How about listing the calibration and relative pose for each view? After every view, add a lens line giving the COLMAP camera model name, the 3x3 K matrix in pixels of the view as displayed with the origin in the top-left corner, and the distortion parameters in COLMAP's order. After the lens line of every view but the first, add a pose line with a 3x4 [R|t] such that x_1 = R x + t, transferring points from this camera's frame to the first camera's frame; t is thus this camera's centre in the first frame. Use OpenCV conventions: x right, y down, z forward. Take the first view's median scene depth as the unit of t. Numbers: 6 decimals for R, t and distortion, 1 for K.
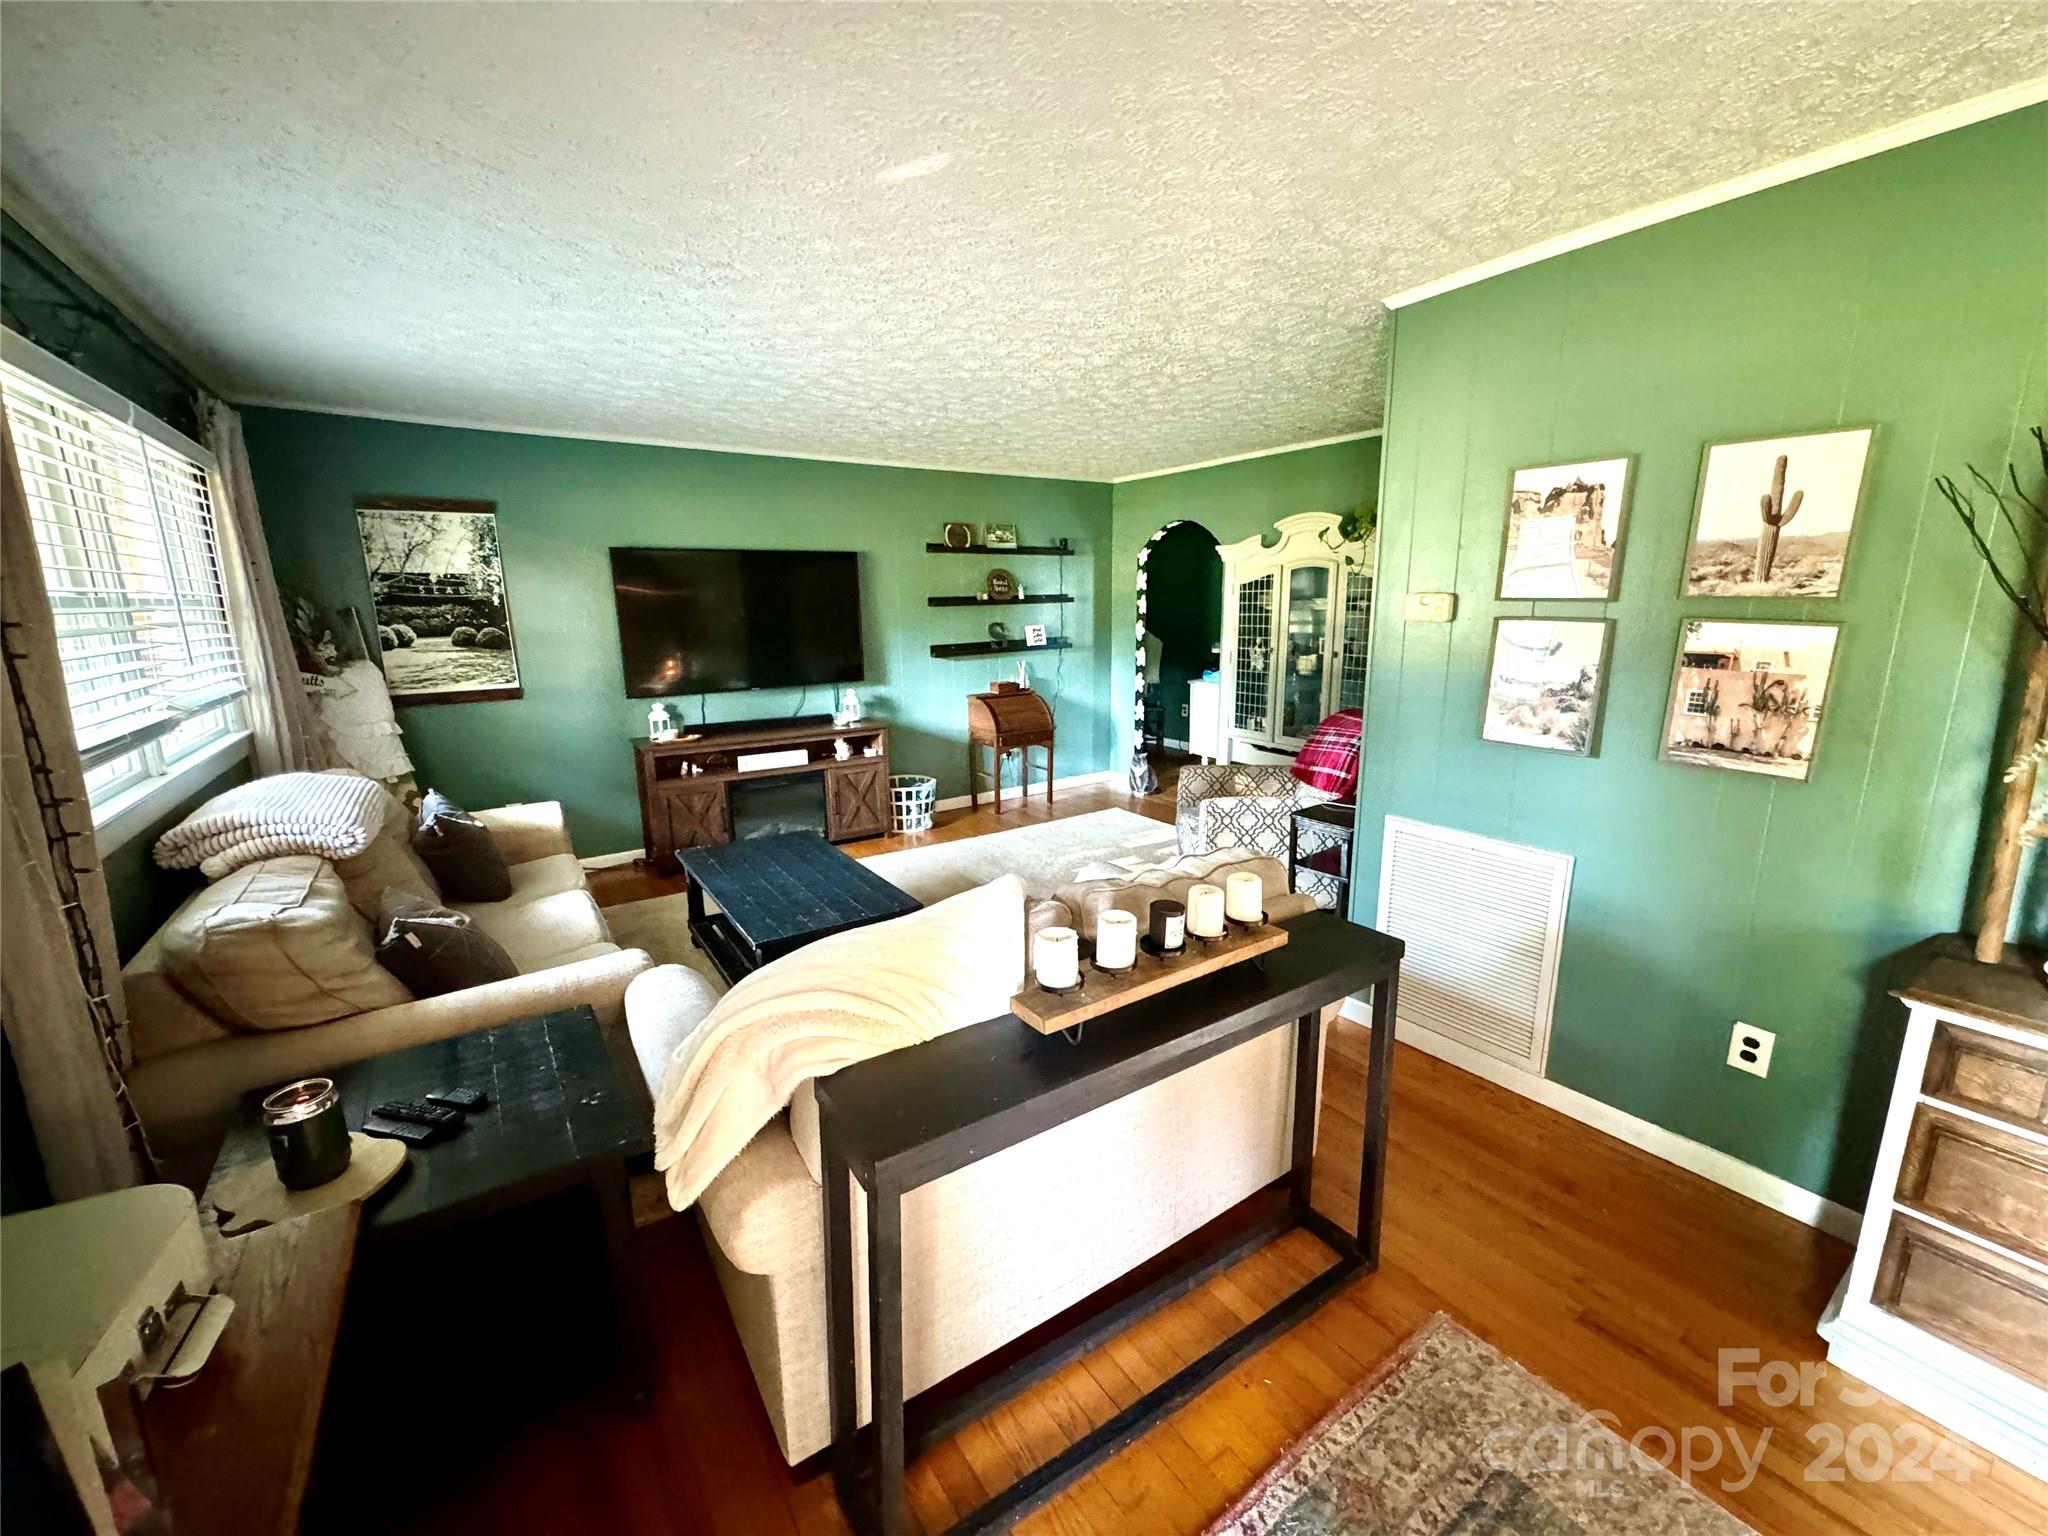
lens RADIAL K [[818.7, 0, 1020.0], [0, 818.7, 771.2], [0, 0, 1]] dist [-0.002105, 0.000378]
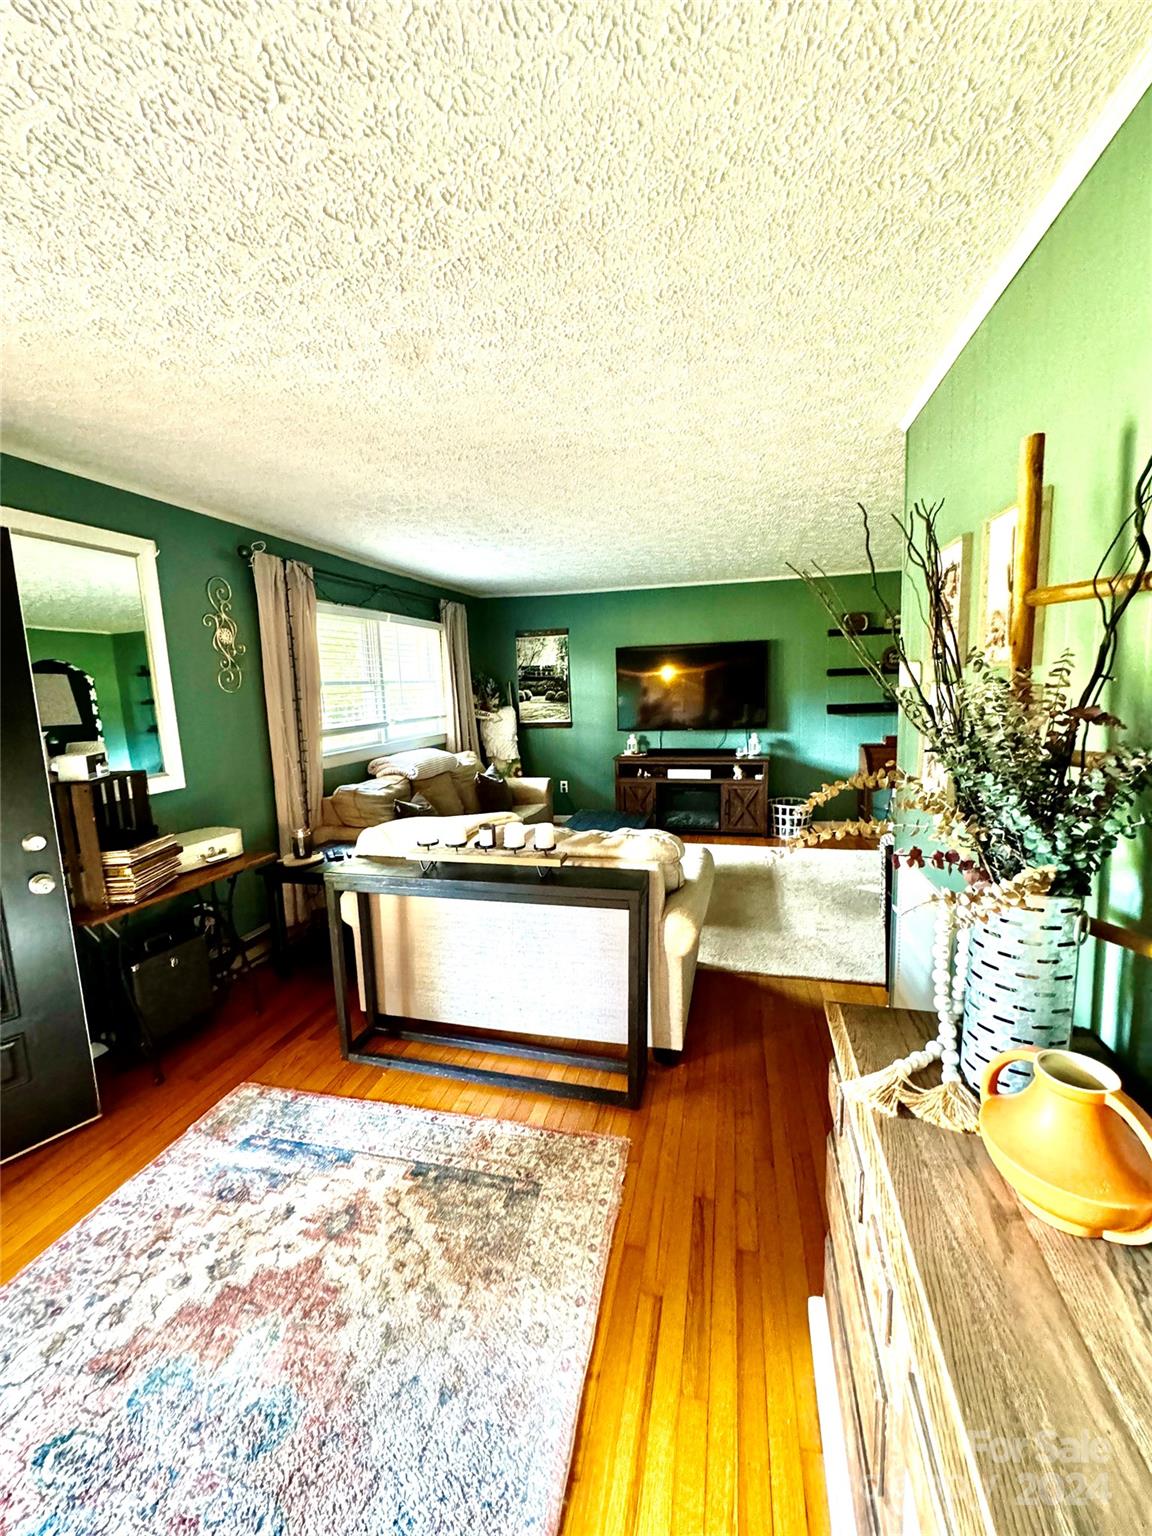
lens RADIAL K [[614.0, 0, 579.1], [0, 614.0, 767.8], [0, 0, 1]] dist [-0.002105, 0.000378]
pose [[0.662800, 0.092996, -0.742999, 0.547668], [-0.130327, 0.991440, 0.007832, -0.008533], [0.737368, 0.091642, 0.669247, 0.047950]]
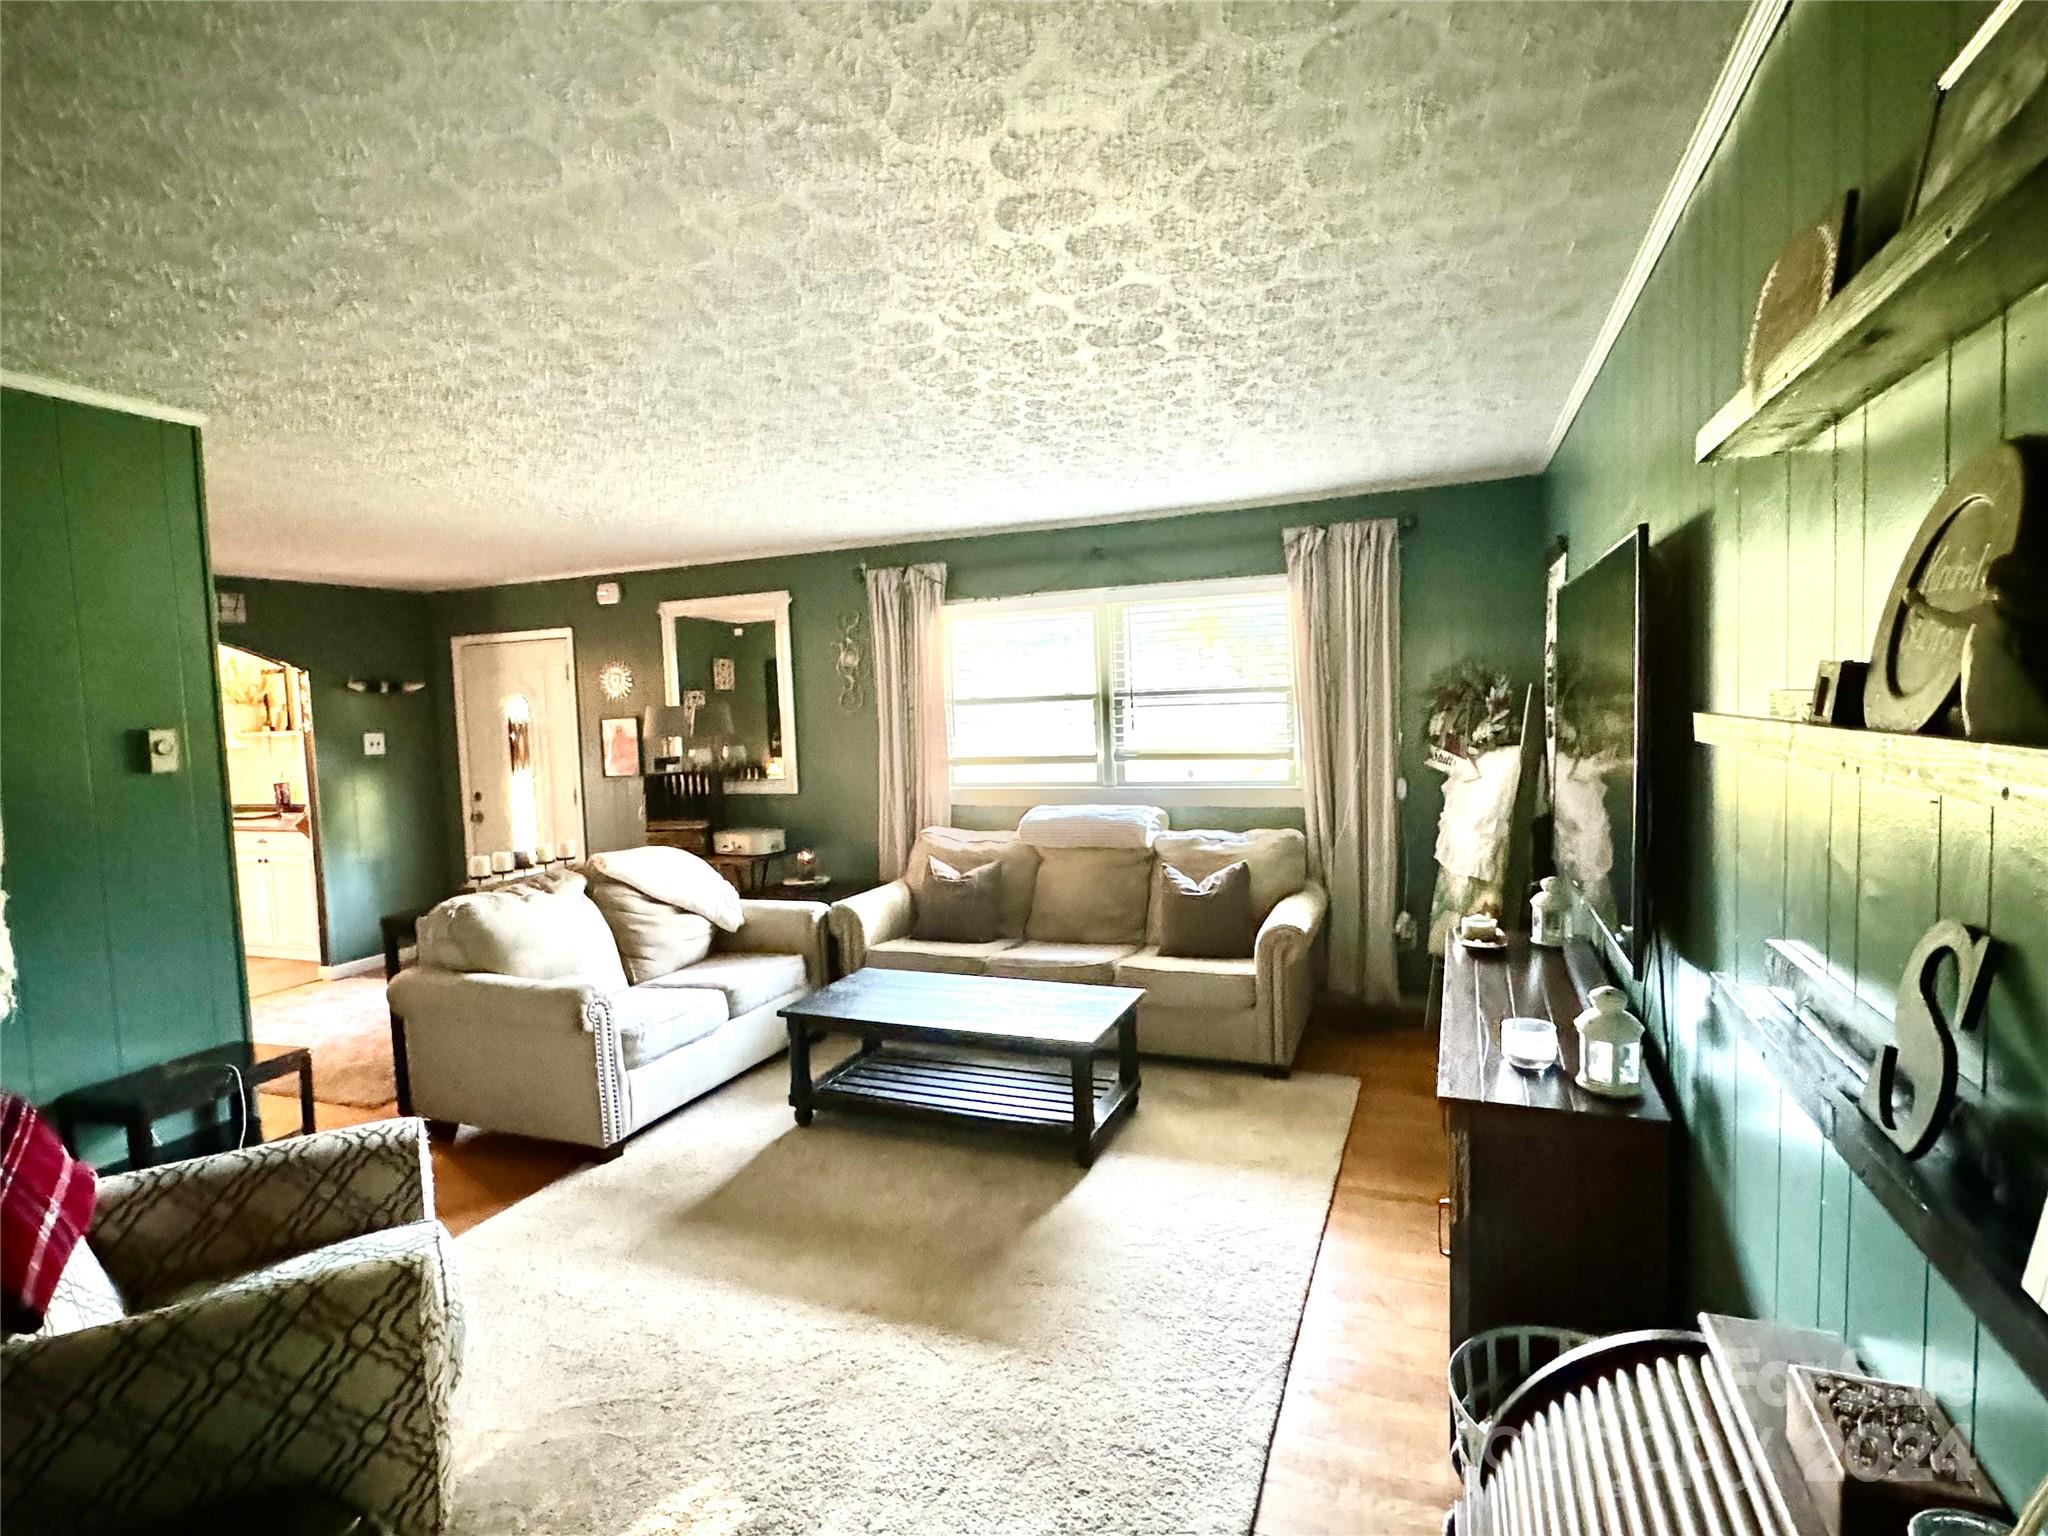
lens RADIAL K [[1044.8, 0, 1022.3], [0, 1044.8, 770.4], [0, 0, 1]] dist [0.001772, 0.000899]
pose [[-0.834676, 0.075576, -0.545531, 0.216339], [-0.068126, 0.968764, 0.238444, -0.328984], [0.546512, 0.236188, -0.803455, 1.574497]]
